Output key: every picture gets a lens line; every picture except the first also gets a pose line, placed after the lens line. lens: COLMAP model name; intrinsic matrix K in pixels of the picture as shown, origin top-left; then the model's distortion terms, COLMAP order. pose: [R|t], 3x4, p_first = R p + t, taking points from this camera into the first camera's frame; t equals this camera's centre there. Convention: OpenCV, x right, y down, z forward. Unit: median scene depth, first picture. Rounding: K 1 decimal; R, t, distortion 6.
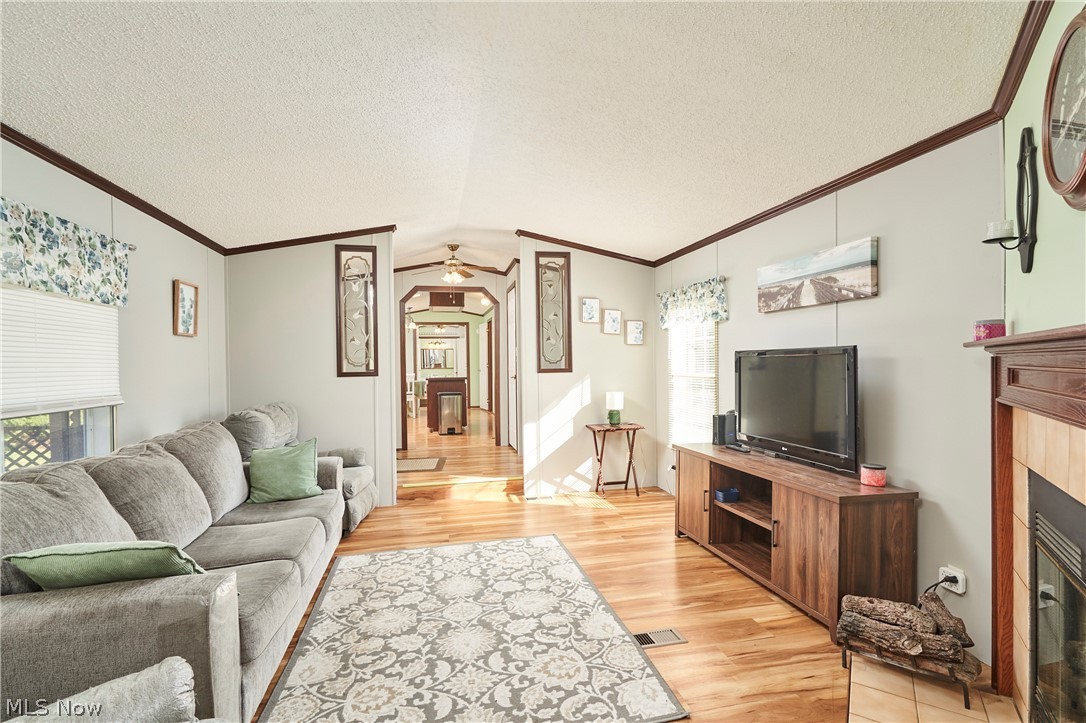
lens RADIAL K [[515.4, 0, 543.0], [0, 515.4, 361.5], [0, 0, 1]] dist [-0.001304, -0.000177]
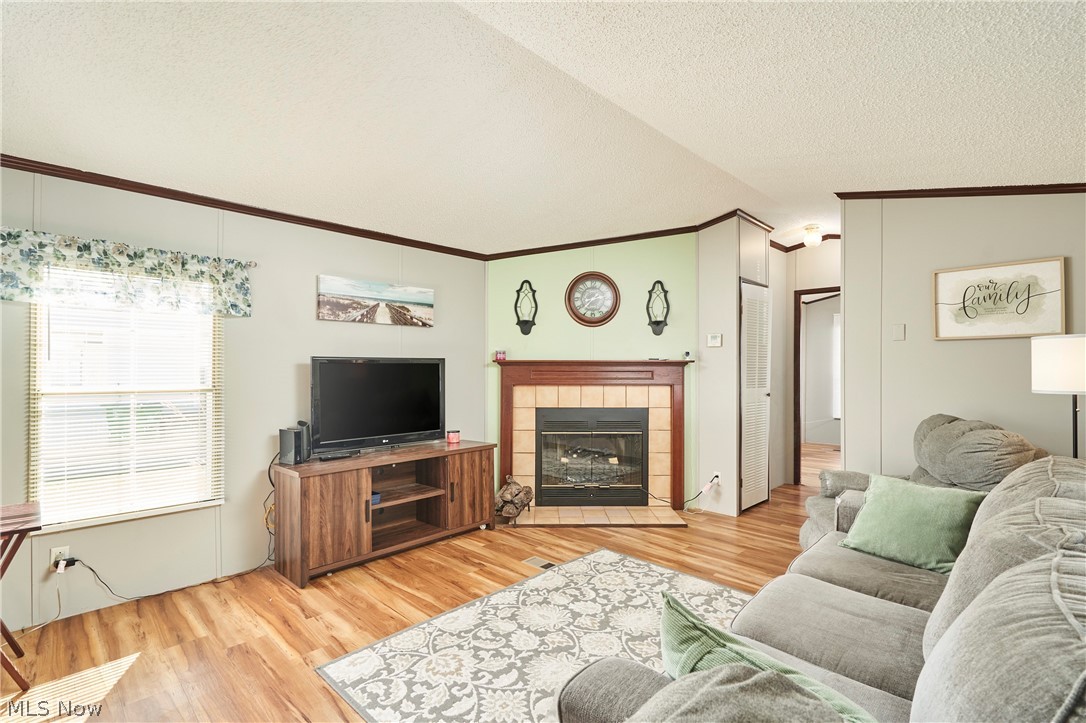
lens RADIAL K [[515.4, 0, 543.0], [0, 515.4, 361.5], [0, 0, 1]] dist [-0.001304, -0.000177]
pose [[-0.557618, 0.017431, 0.829914, -0.768352], [0.003250, 0.999818, -0.018816, 0.008765], [-0.830091, -0.007795, -0.557573, 1.428722]]
